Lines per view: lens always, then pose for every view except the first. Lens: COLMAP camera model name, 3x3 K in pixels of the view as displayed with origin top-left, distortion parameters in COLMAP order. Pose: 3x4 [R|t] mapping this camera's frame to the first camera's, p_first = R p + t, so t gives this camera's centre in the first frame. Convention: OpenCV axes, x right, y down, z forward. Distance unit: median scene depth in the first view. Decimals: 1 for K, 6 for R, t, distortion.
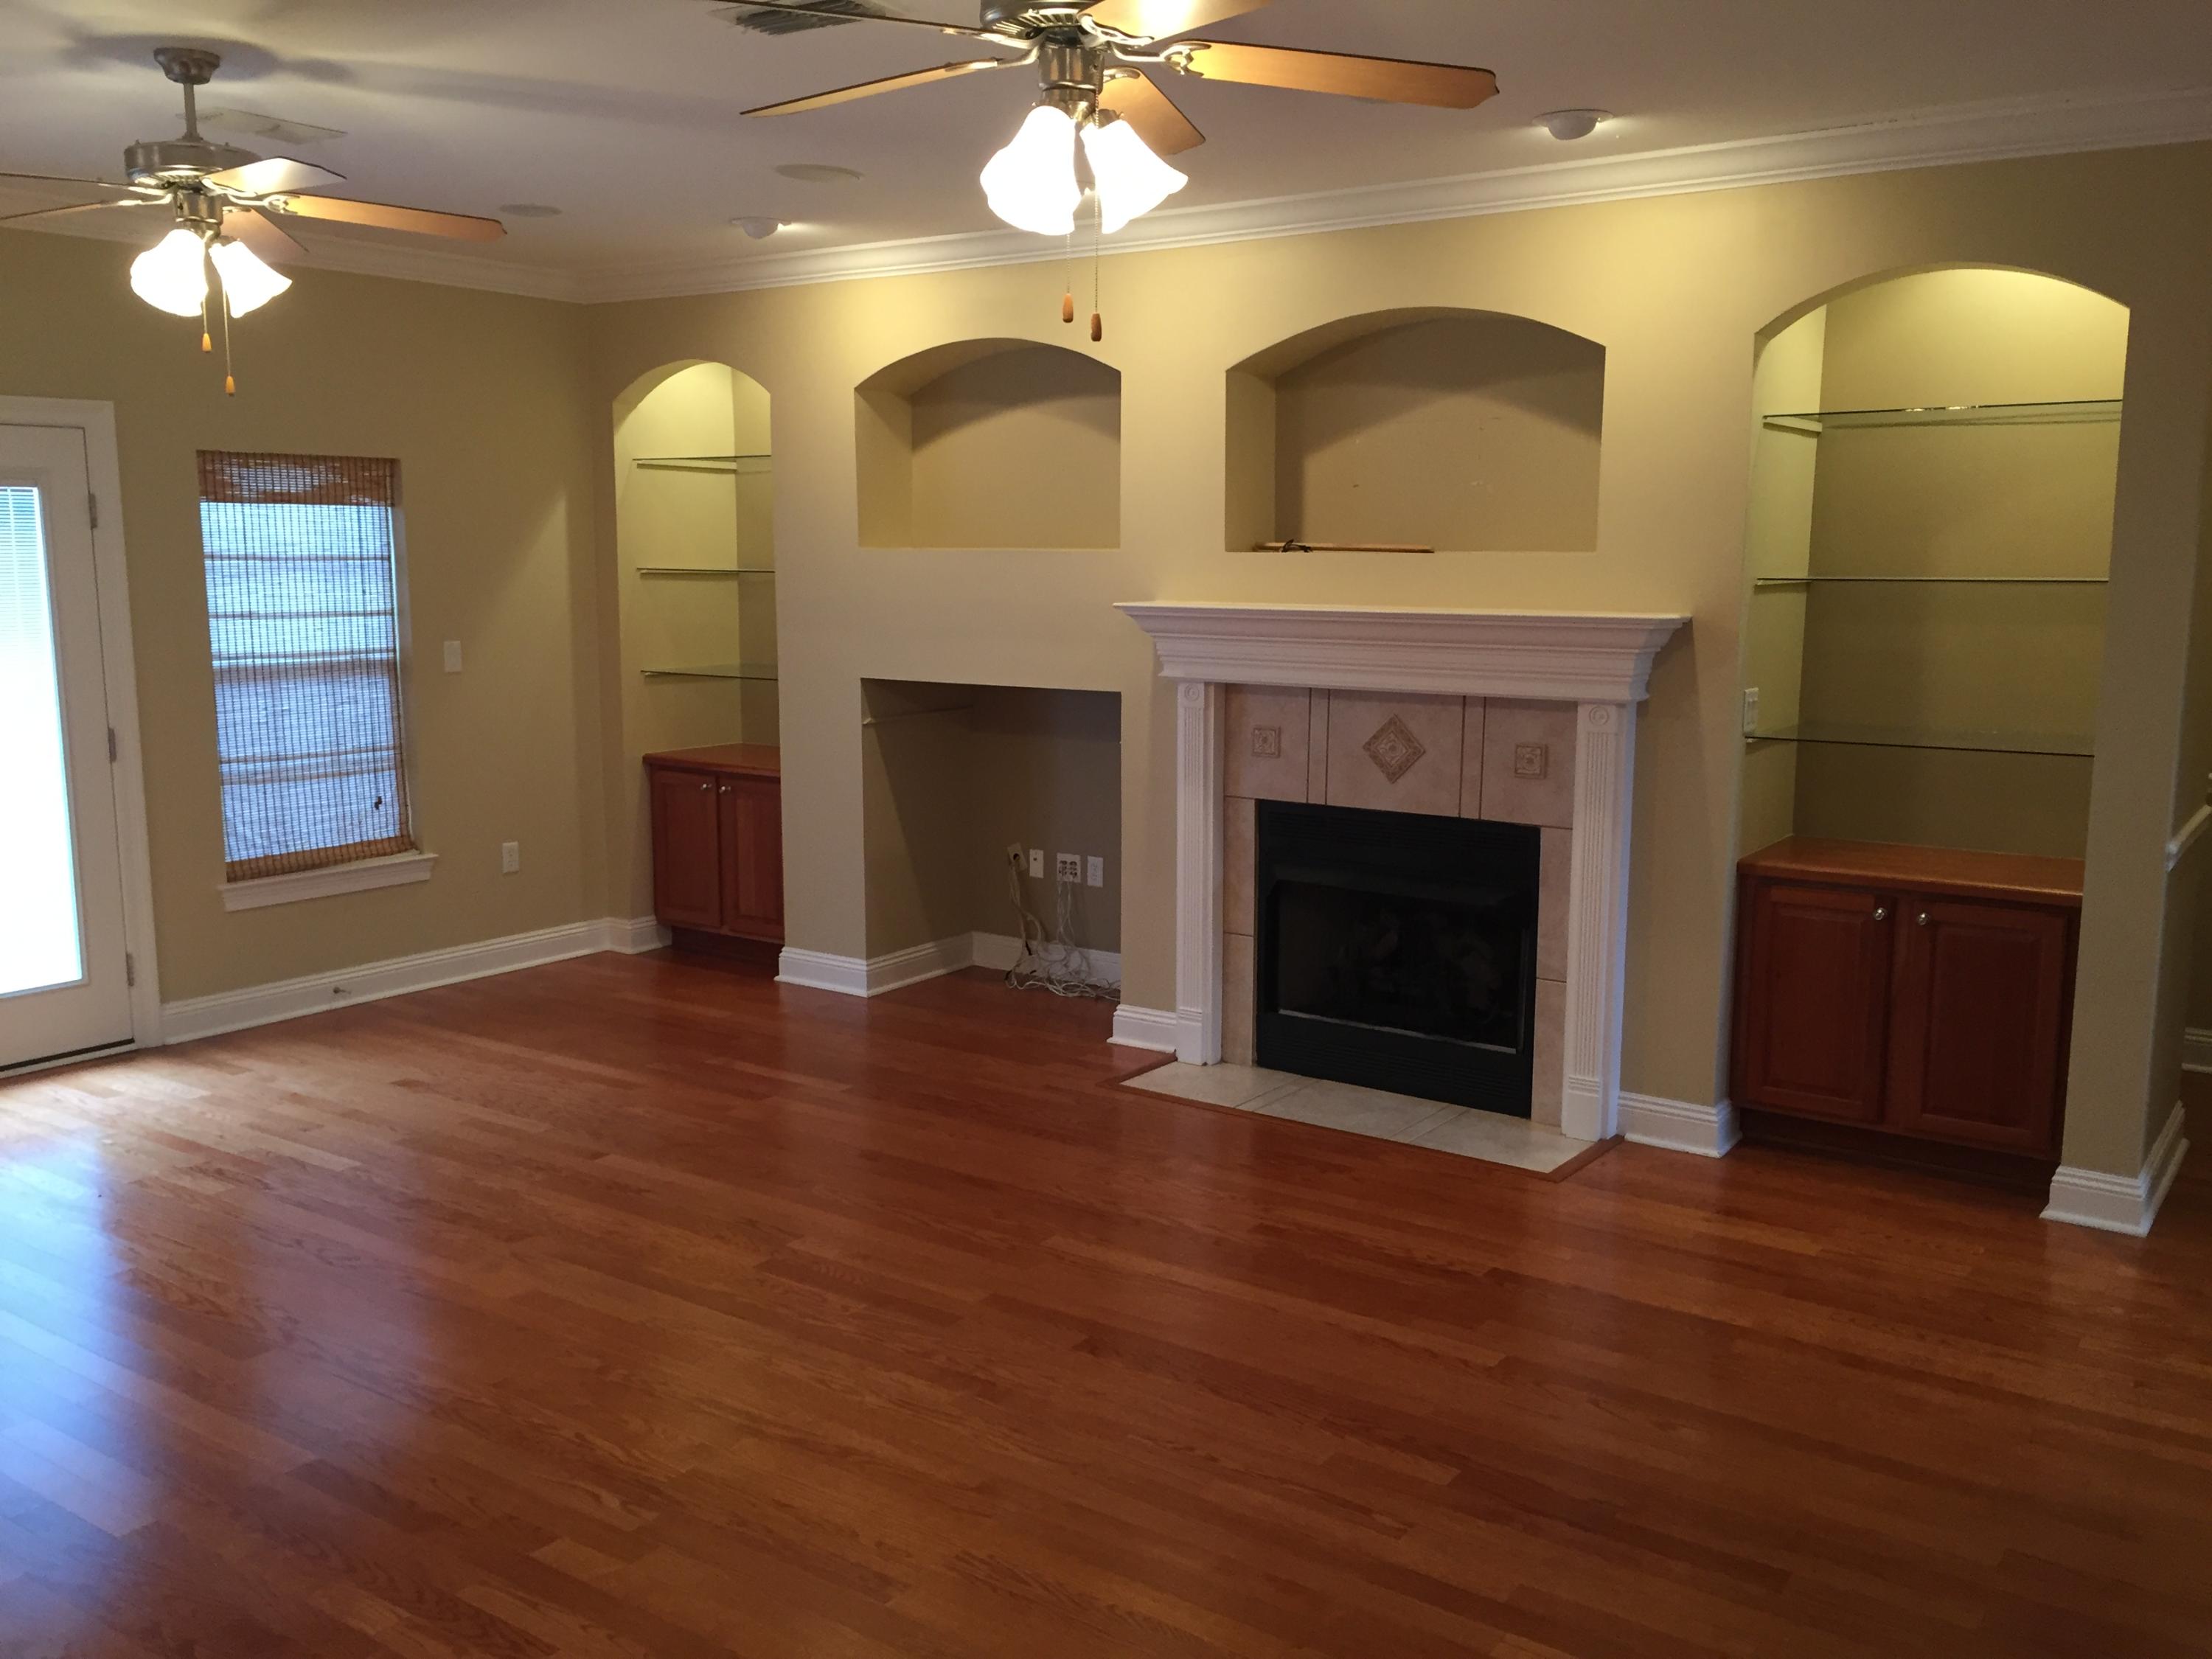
lens RADIAL K [[1903.7, 0, 1106.0], [0, 1903.7, 829.5], [0, 0, 1]] dist [0.083263, -0.095178]
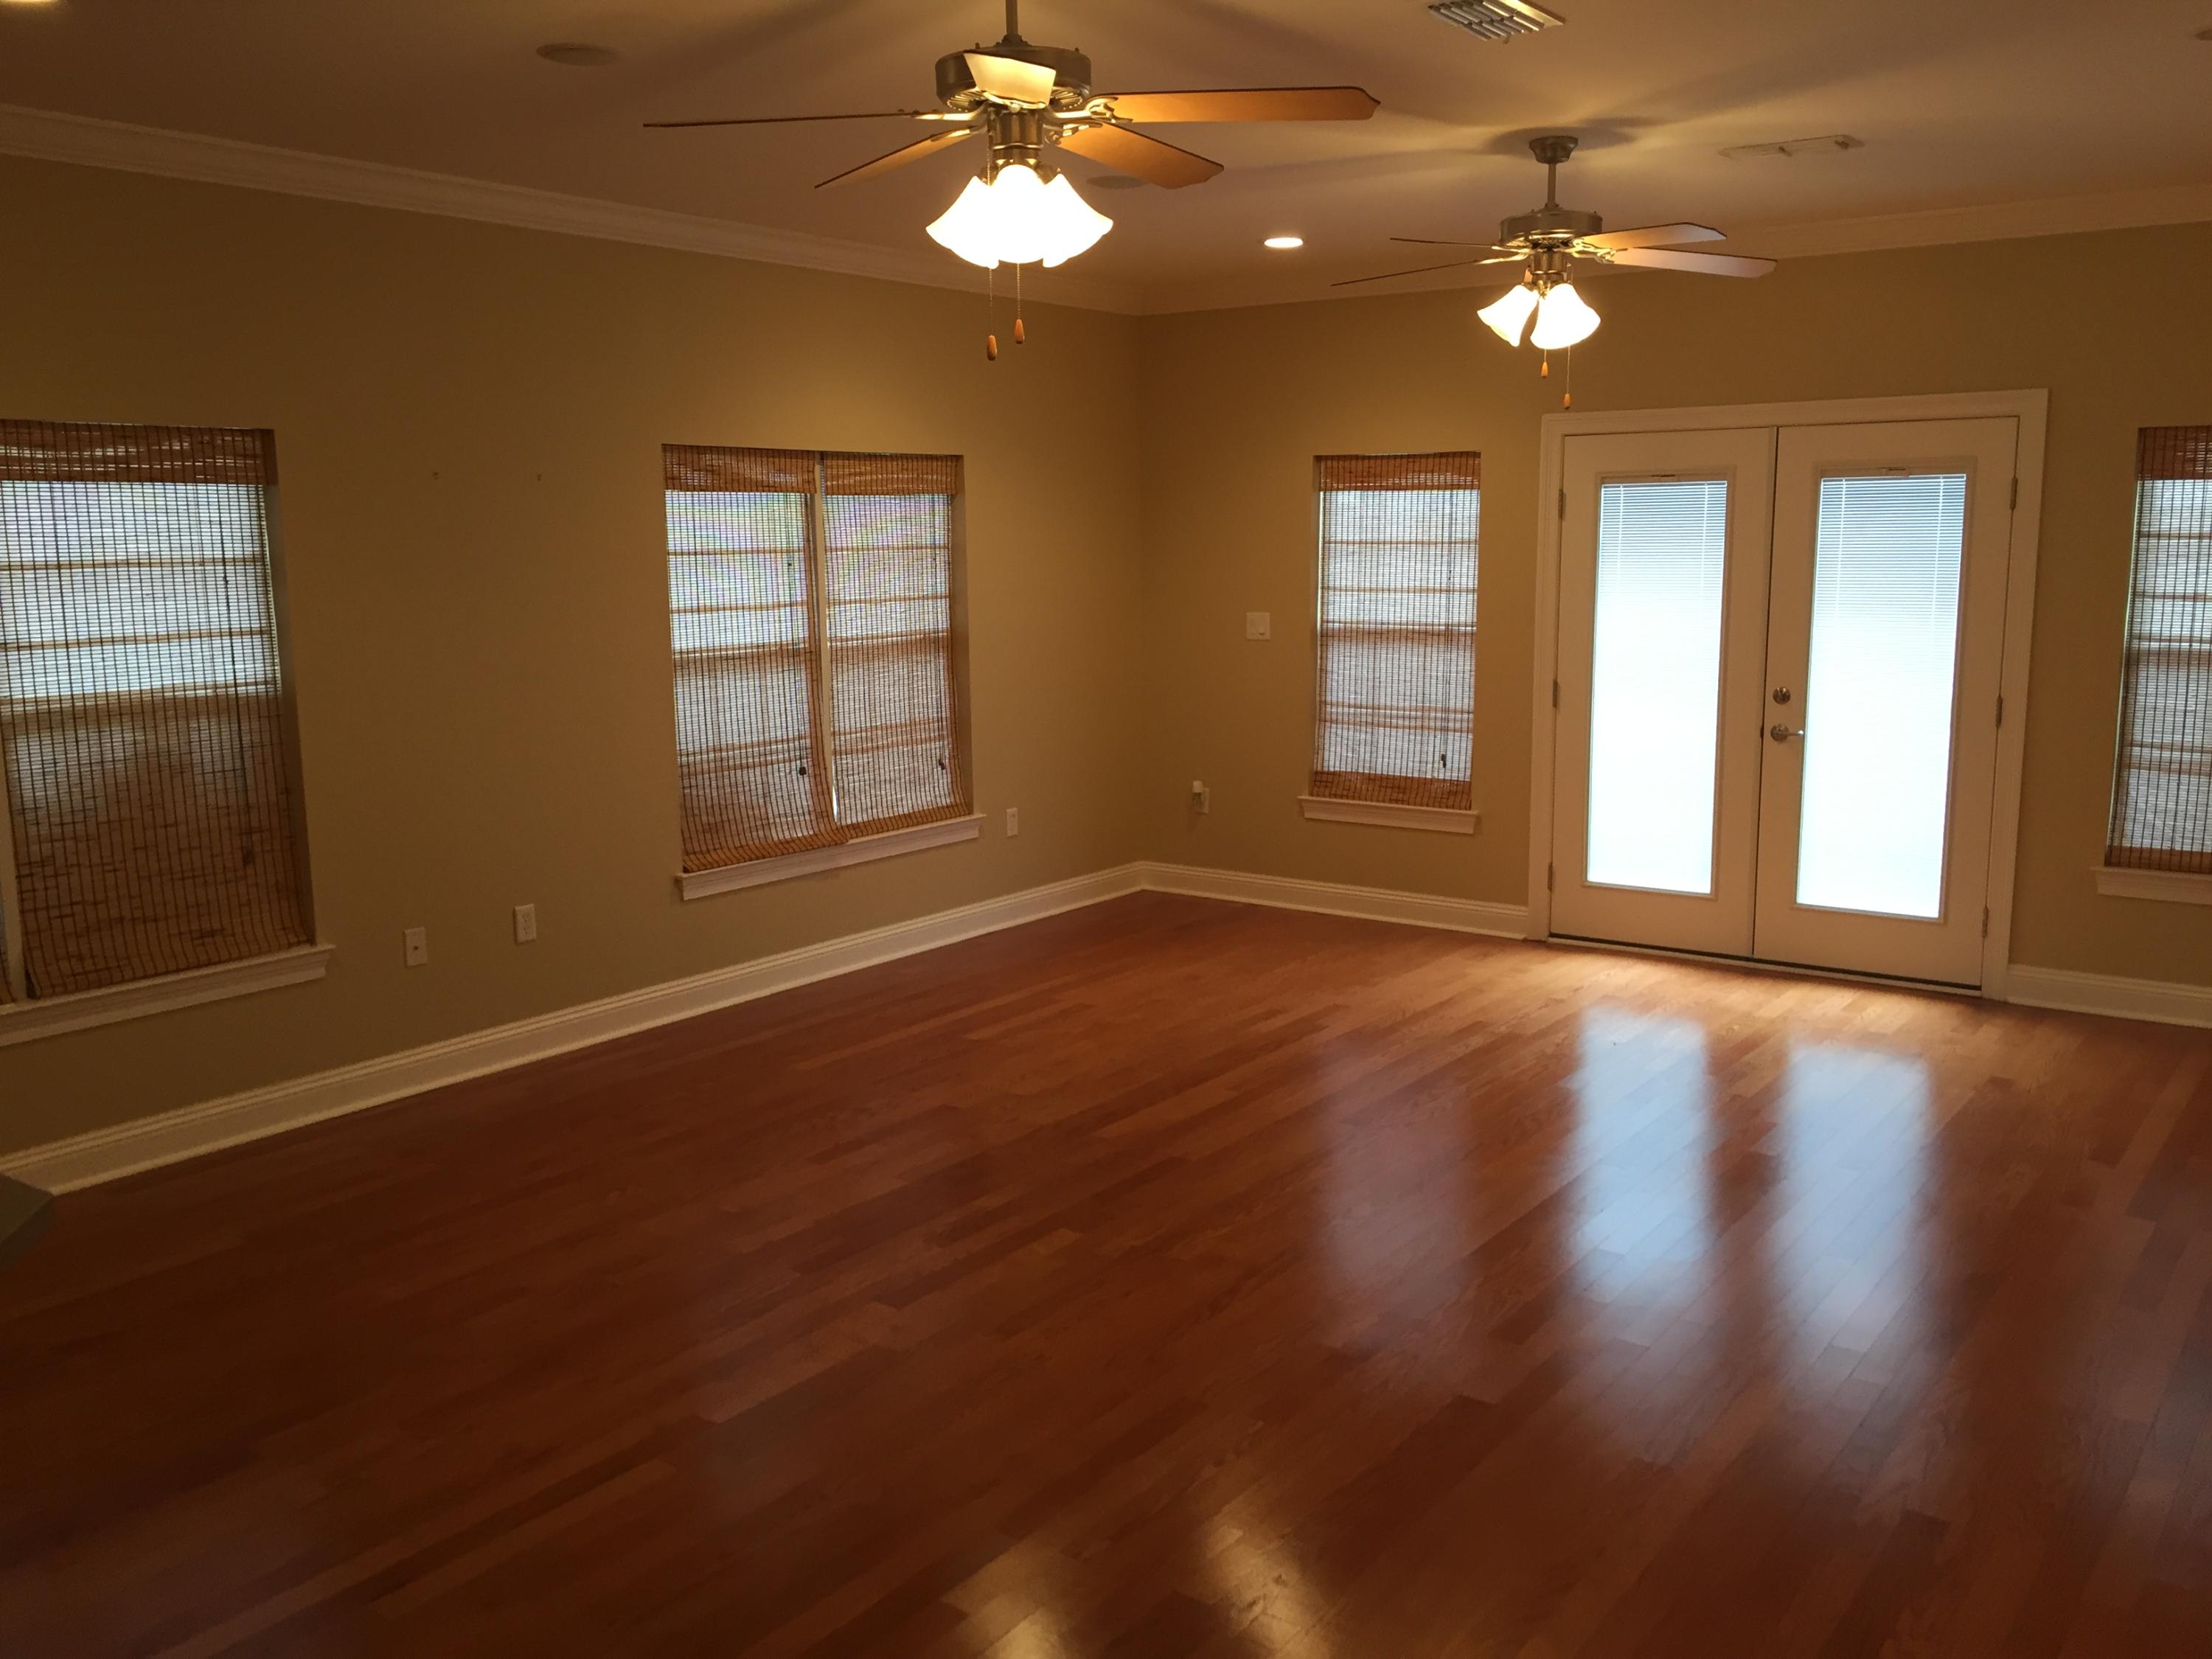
lens RADIAL K [[1903.7, 0, 1106.0], [0, 1903.7, 829.5], [0, 0, 1]] dist [0.083263, -0.095178]
pose [[-0.015405, 0.151686, -0.988309, 0.530853], [-0.141007, 0.978218, 0.152335, -0.069458], [0.989889, 0.141705, 0.006319, 0.484688]]
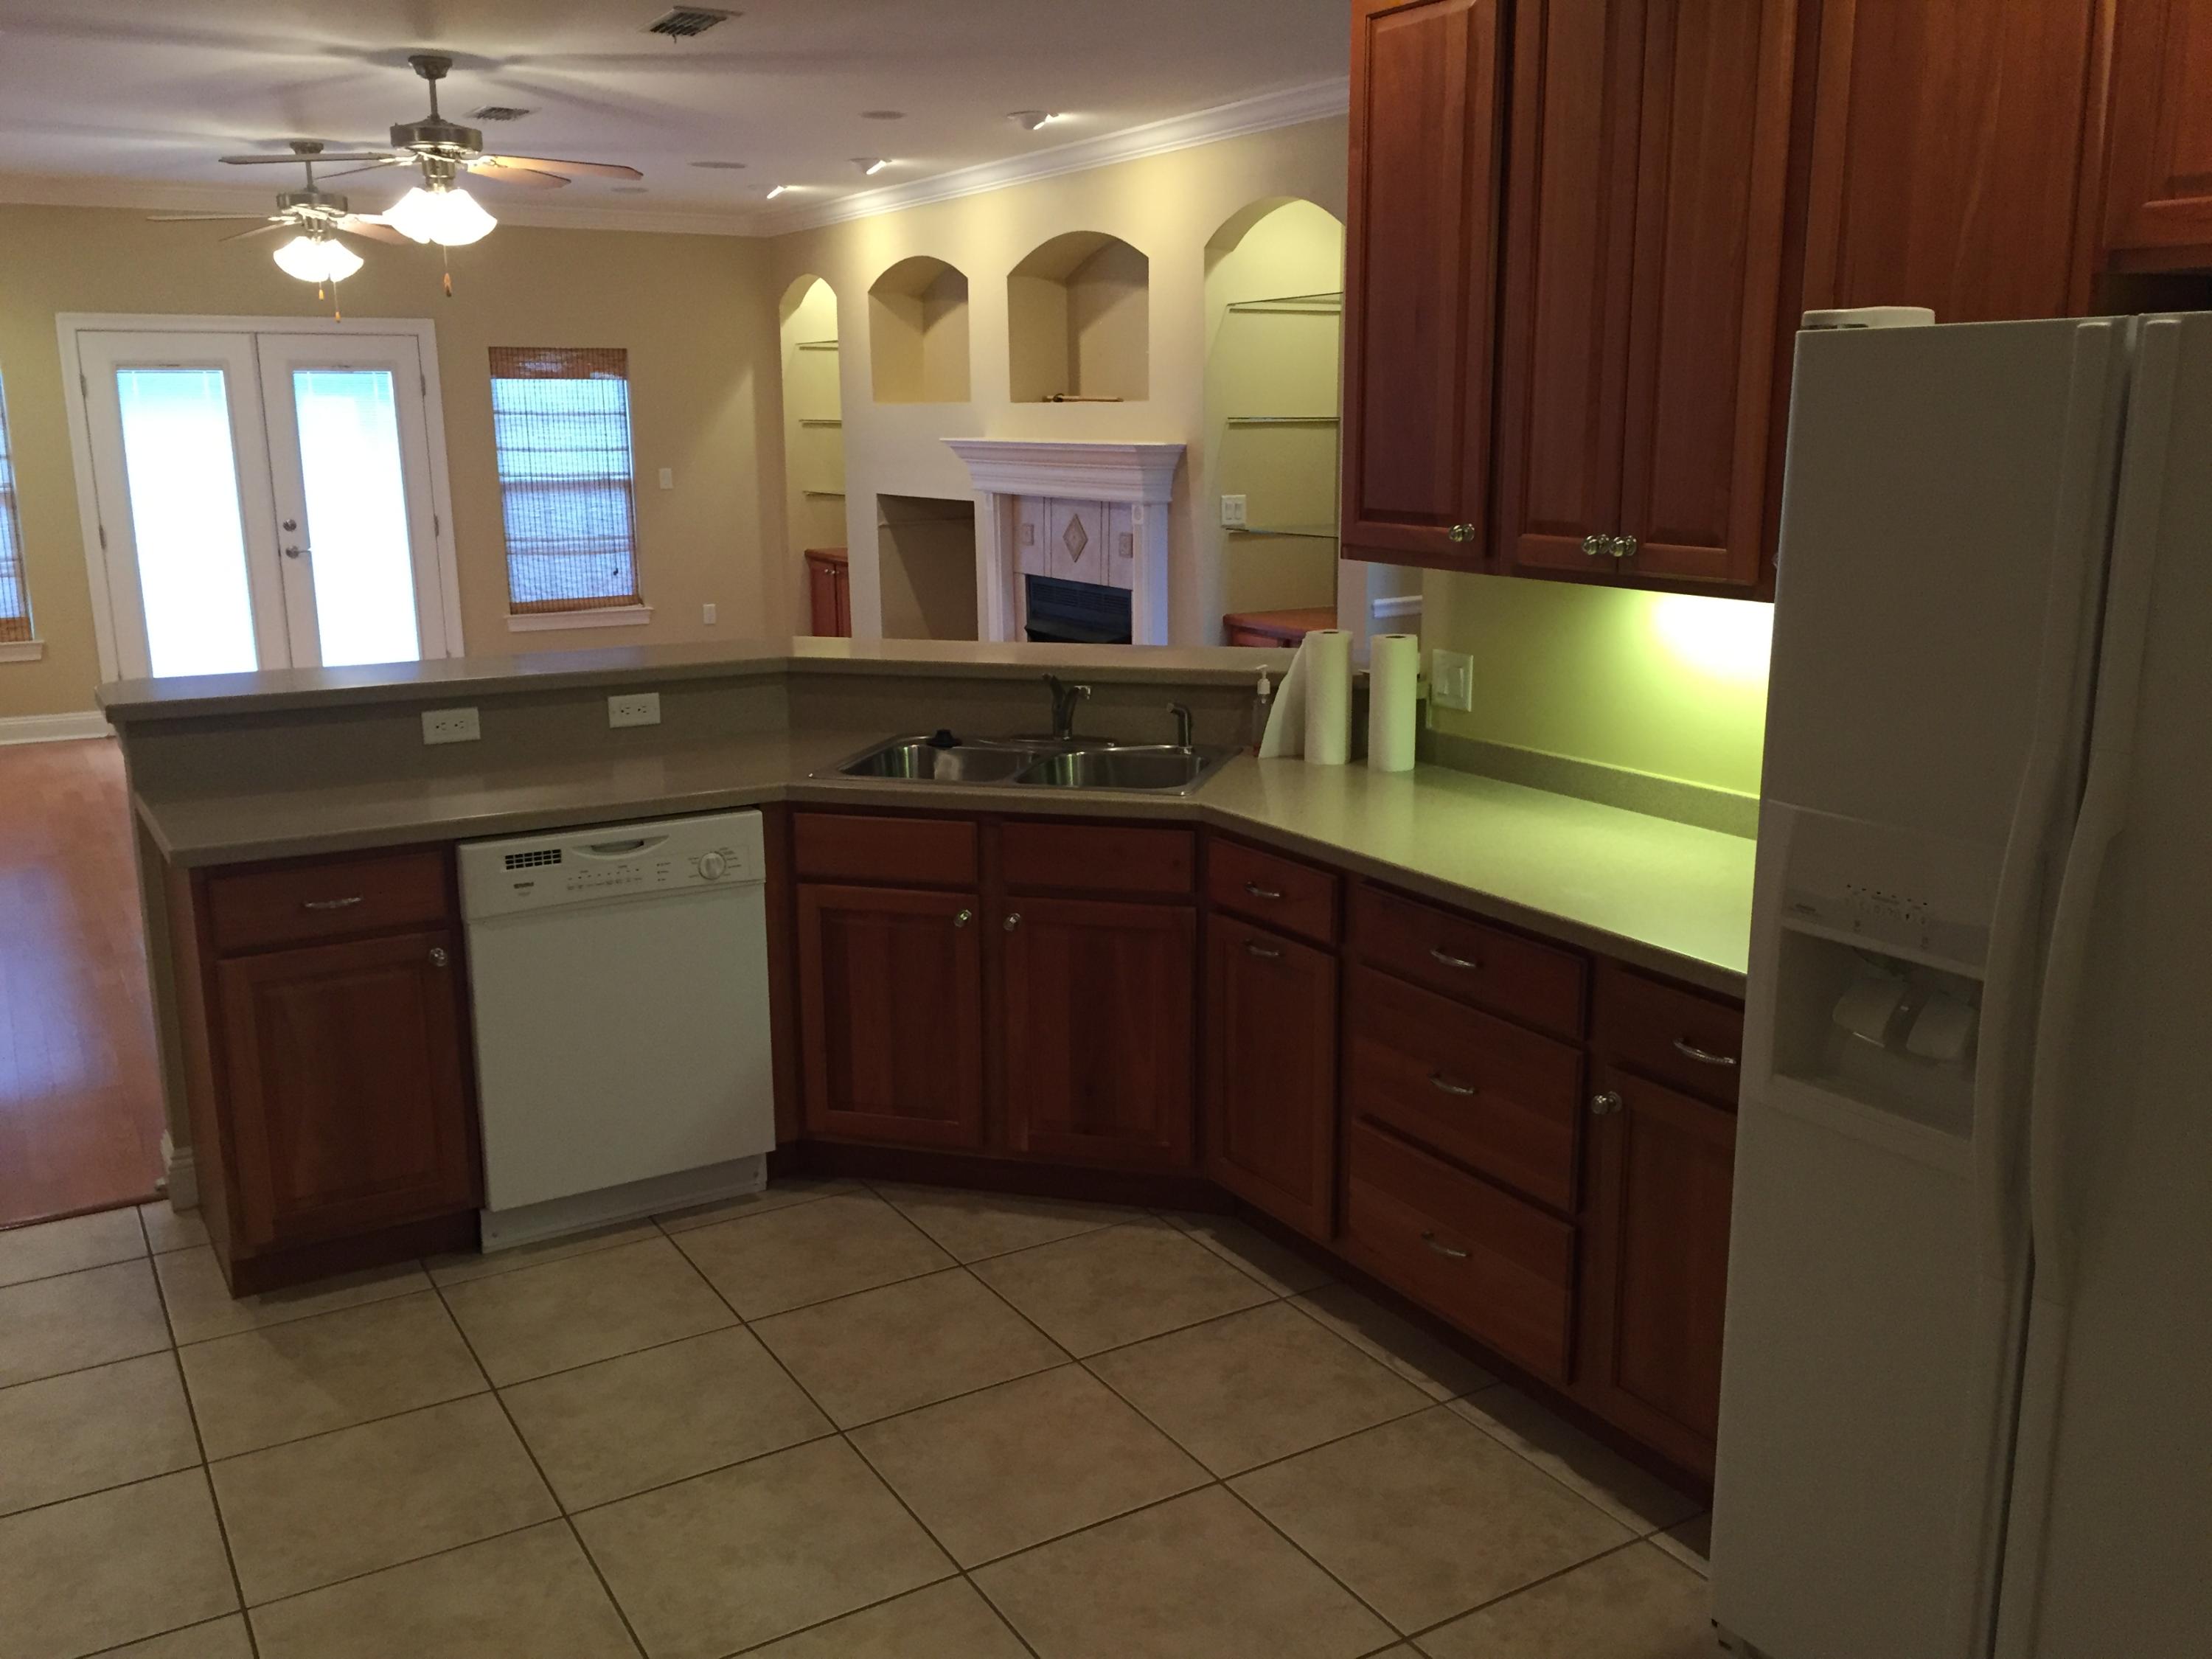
lens RADIAL K [[1903.7, 0, 1106.0], [0, 1903.7, 829.5], [0, 0, 1]] dist [0.083263, -0.095178]
pose [[0.911656, 0.077608, -0.403561, 0.683903], [-0.049386, 0.995579, 0.079894, 0.054666], [0.407977, -0.052906, 0.911458, -0.295338]]
